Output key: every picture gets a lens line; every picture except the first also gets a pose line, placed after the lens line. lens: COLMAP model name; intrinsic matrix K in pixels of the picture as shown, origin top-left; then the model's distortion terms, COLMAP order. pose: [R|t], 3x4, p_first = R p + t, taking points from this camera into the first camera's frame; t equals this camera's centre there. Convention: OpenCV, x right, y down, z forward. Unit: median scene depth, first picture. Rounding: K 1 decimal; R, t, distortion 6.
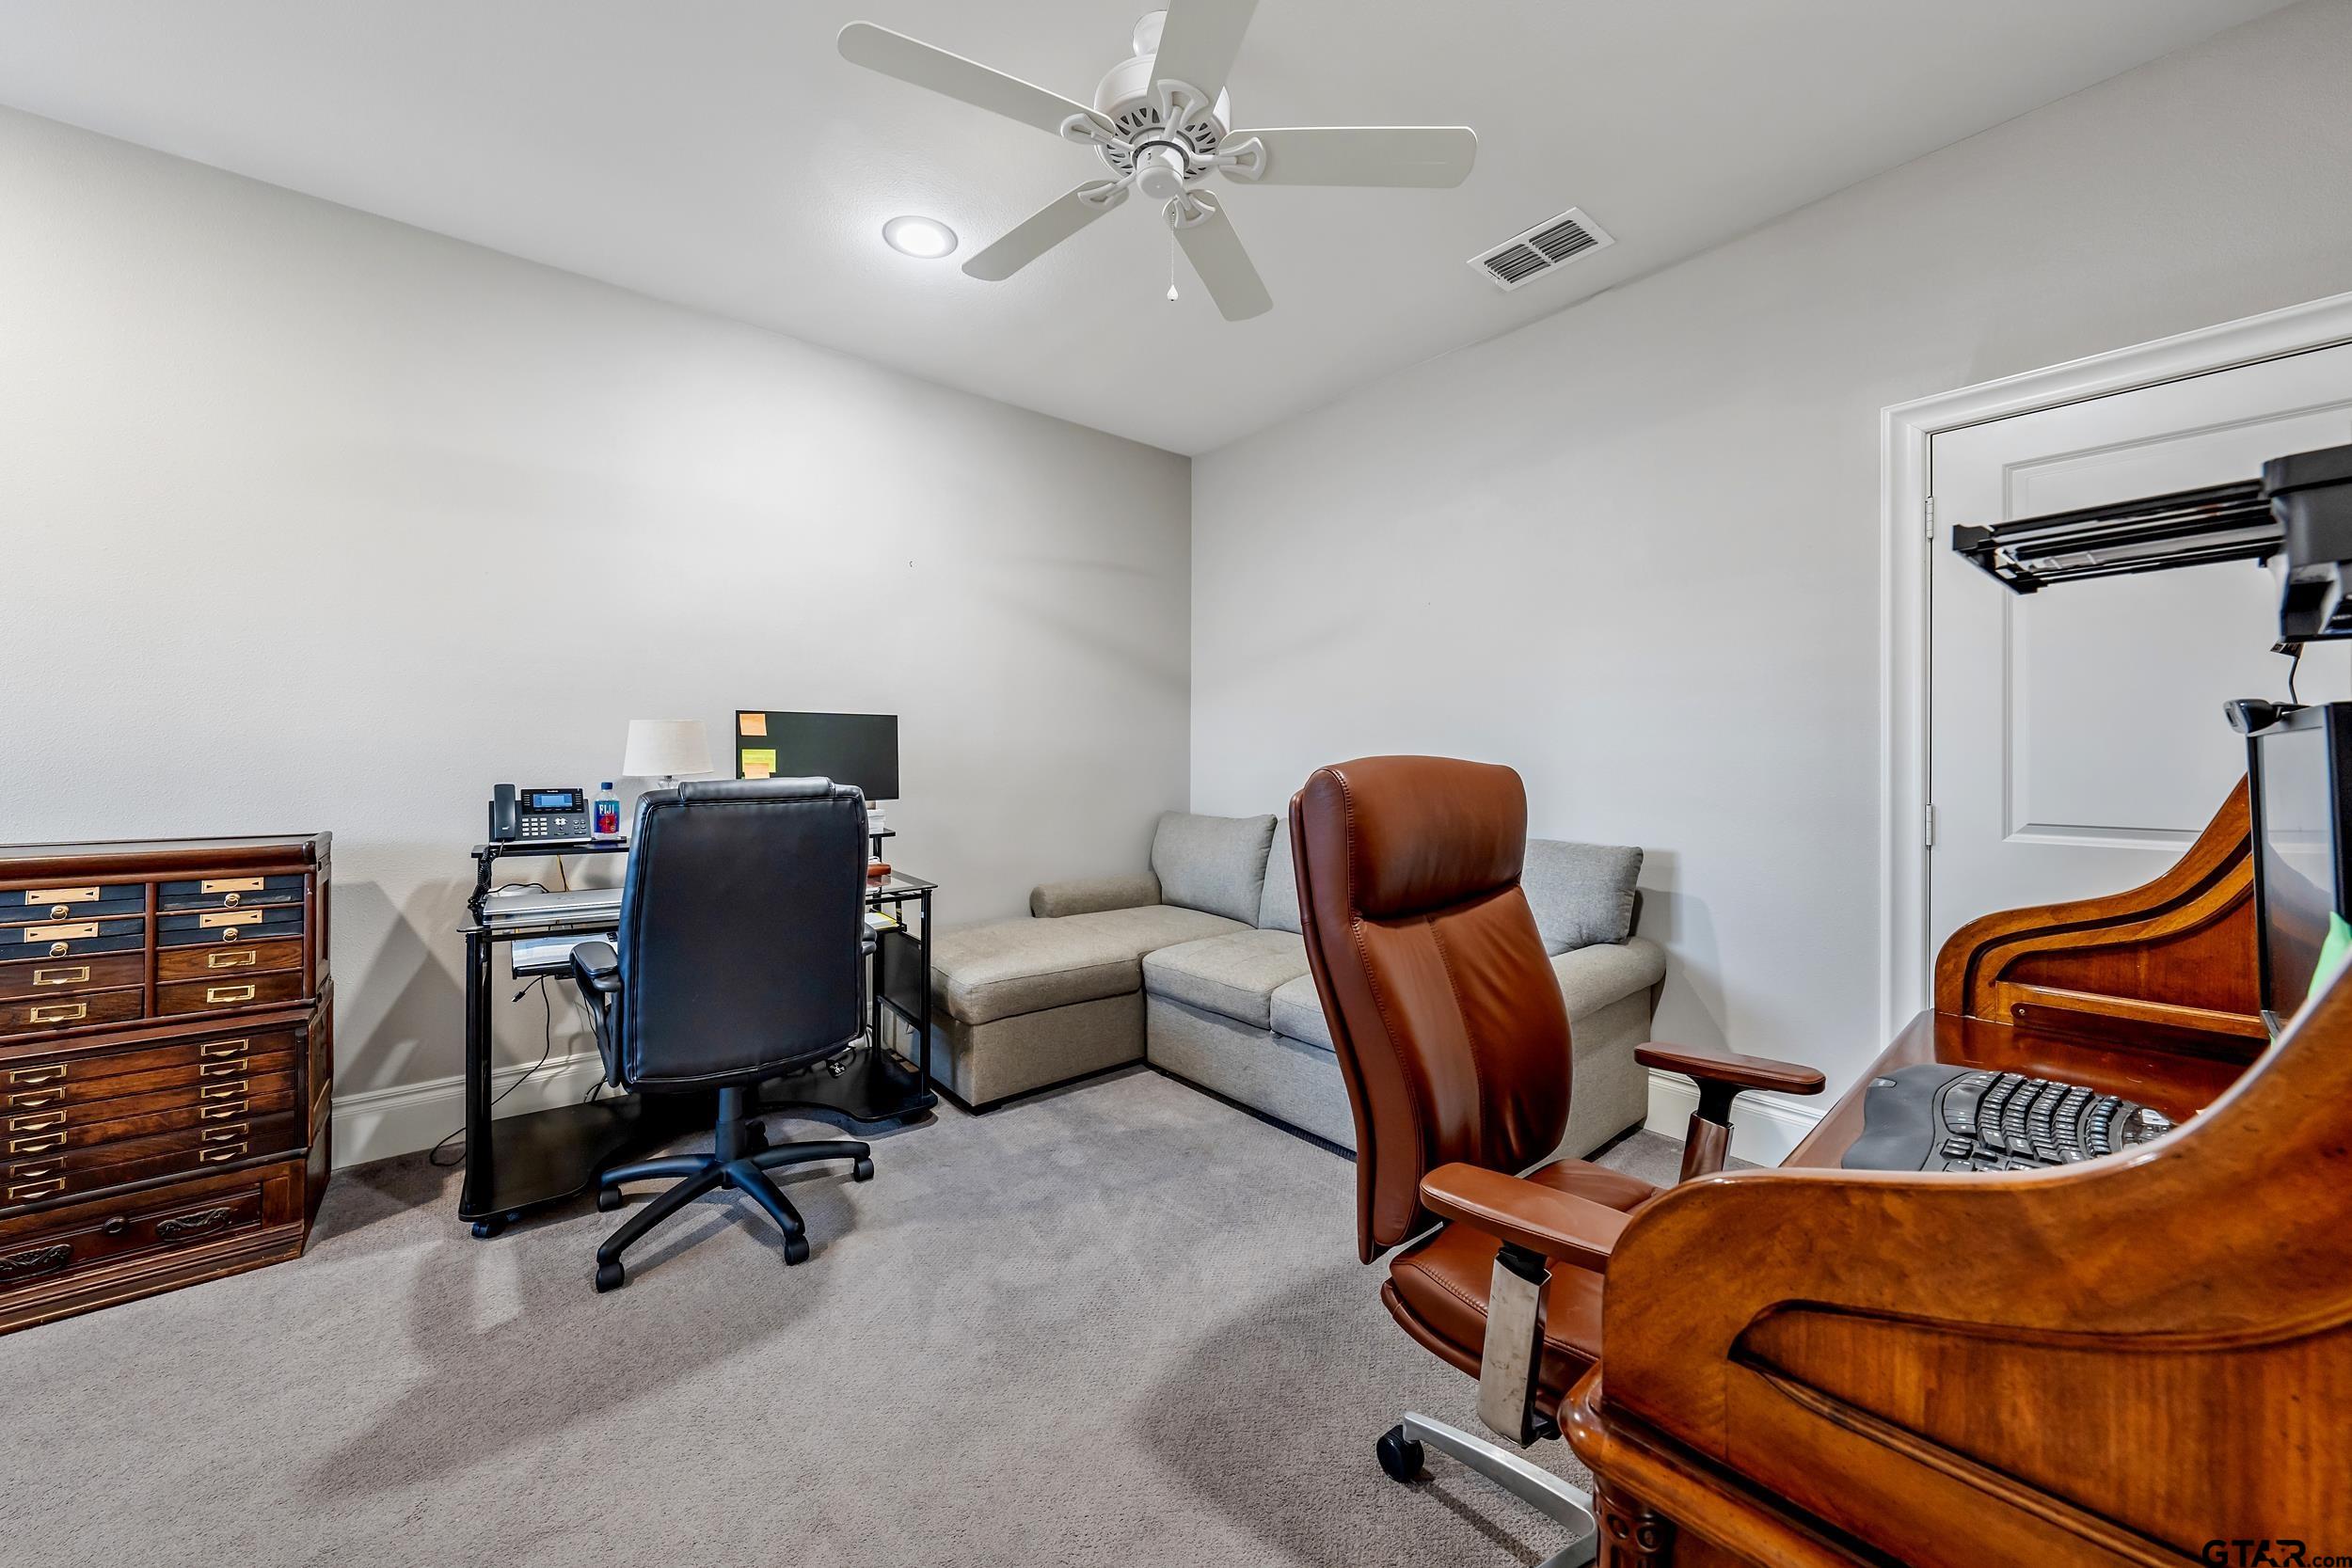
lens RADIAL K [[840.5, 0, 1172.2], [0, 840.5, 781.3], [0, 0, 1]] dist [-0.000960, -0.000160]
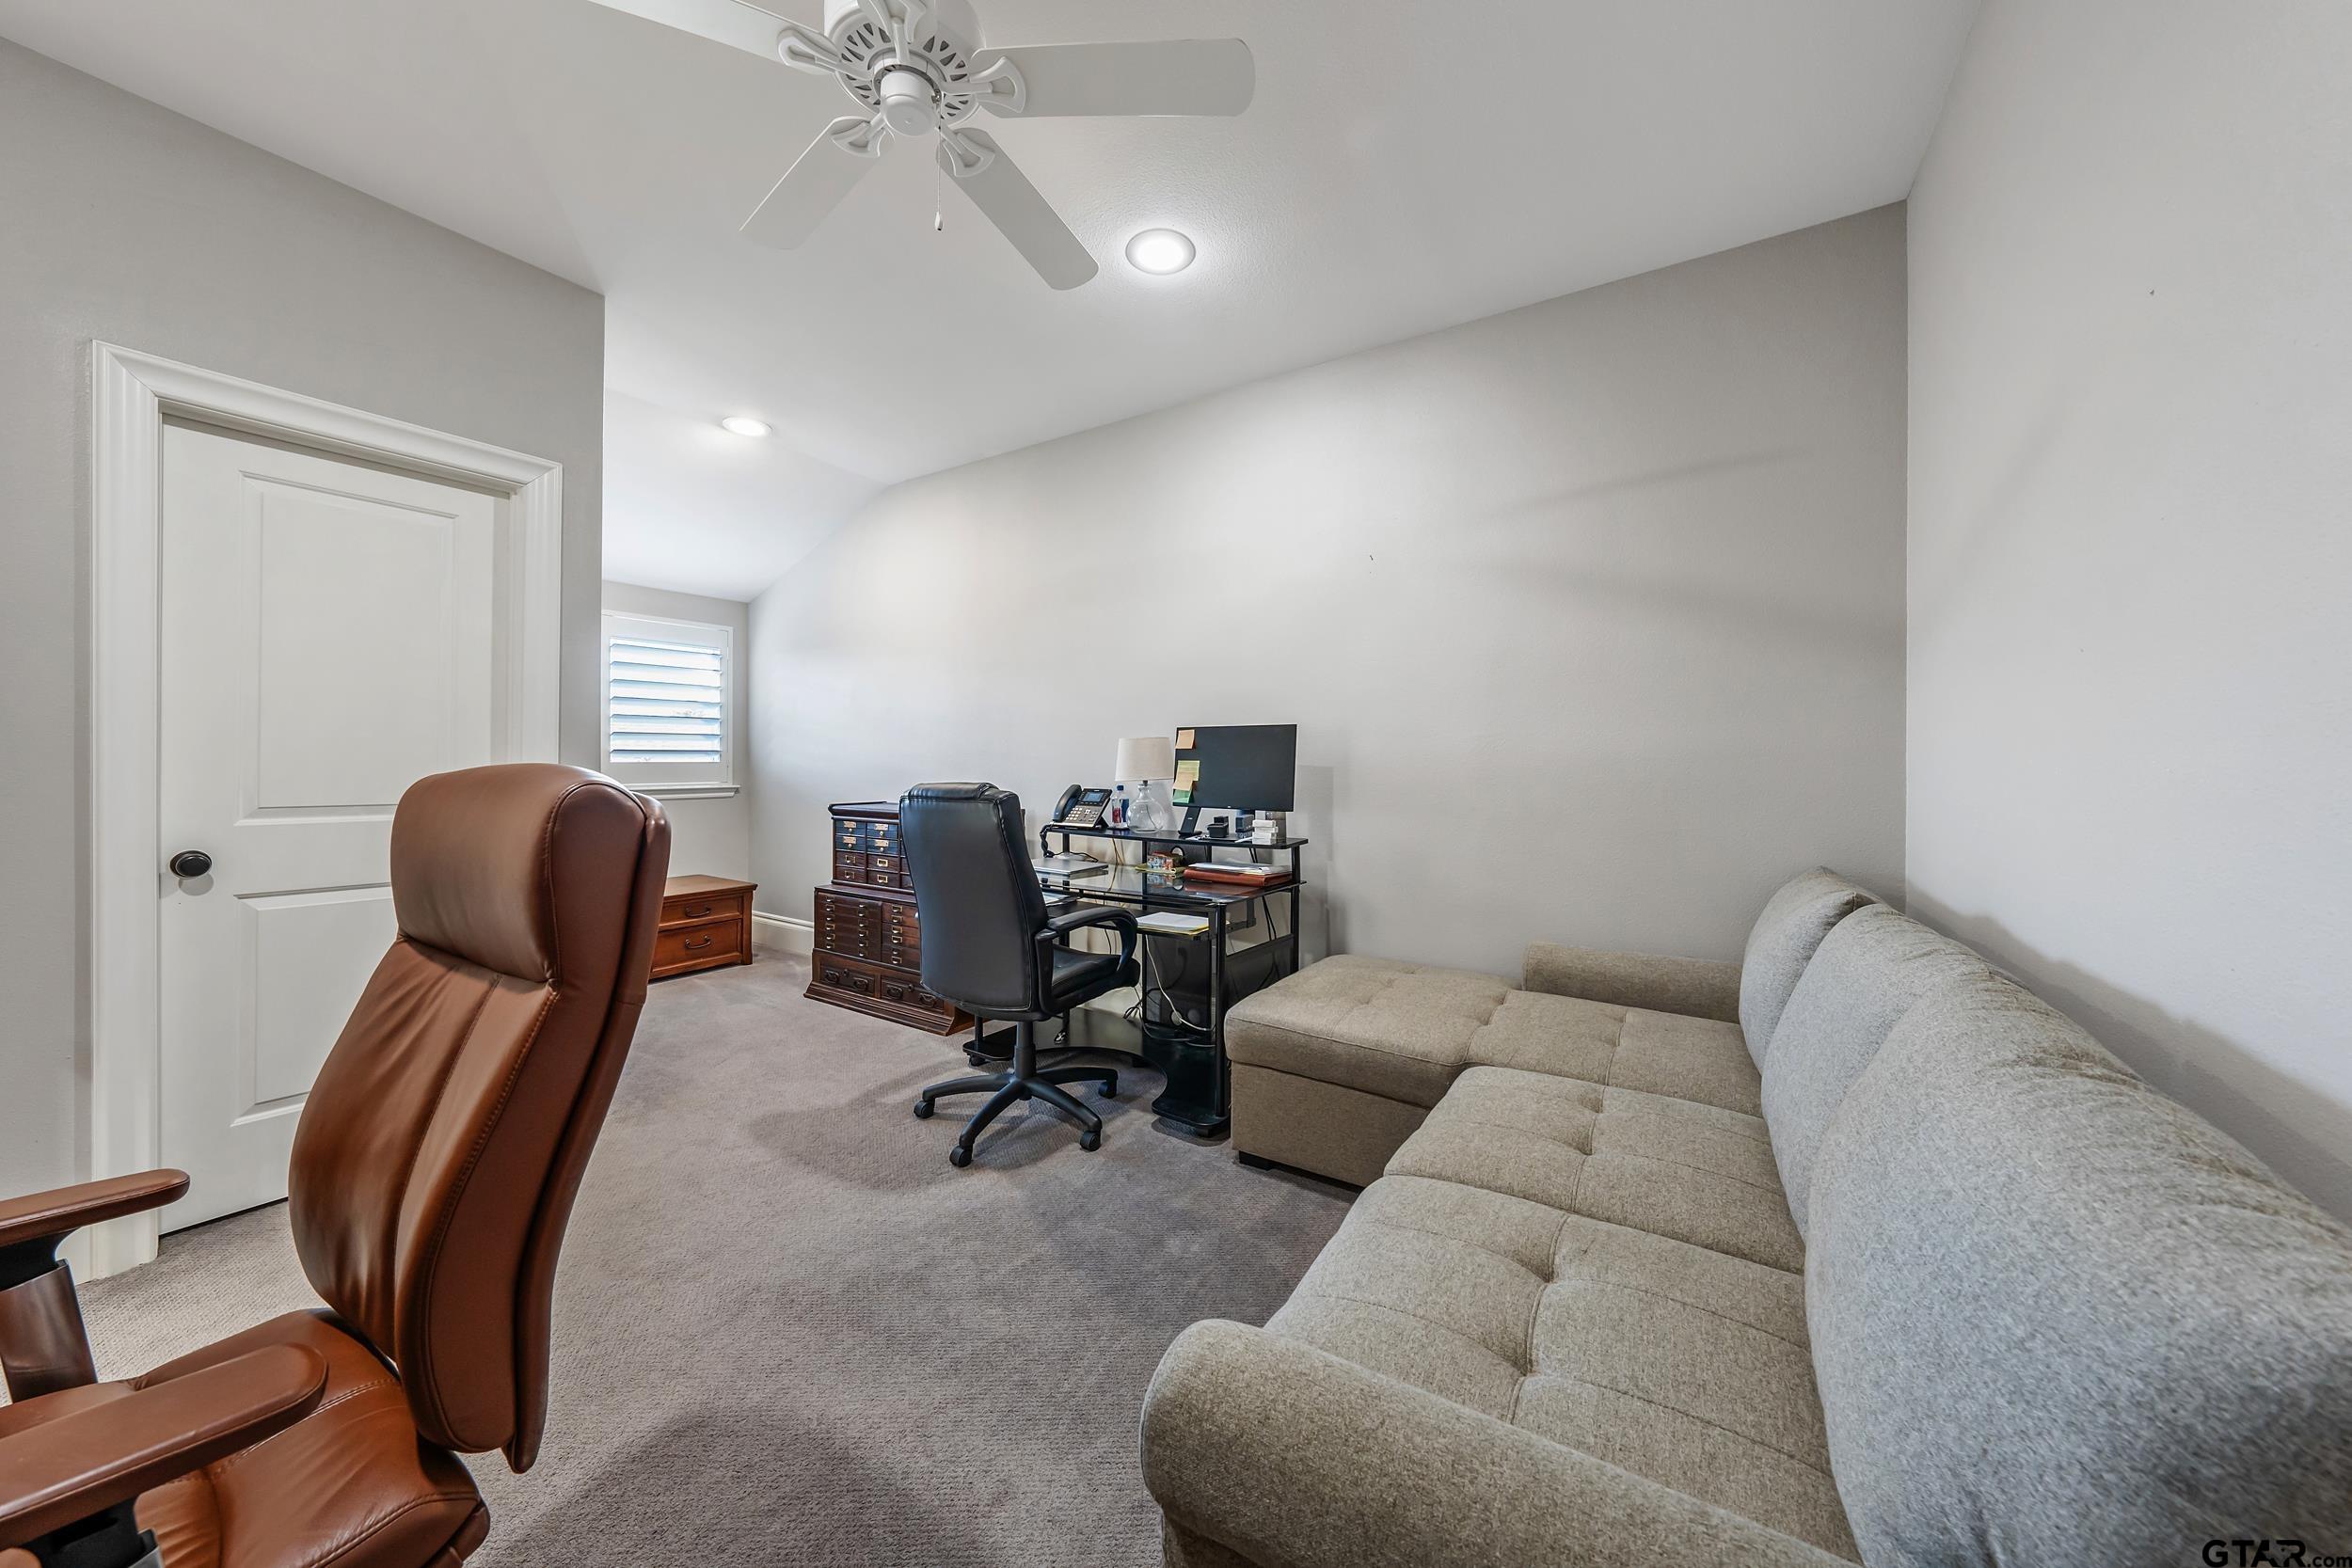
lens RADIAL K [[812.7, 0, 1176.0], [0, 812.7, 784.0], [0, 0, 1]] dist [0.000446, 0.000001]
pose [[0.297454, 0.025563, -0.954394, 0.634701], [-0.027438, 0.999457, 0.018218, -0.028537], [0.954342, 0.020768, 0.297994, 0.727483]]
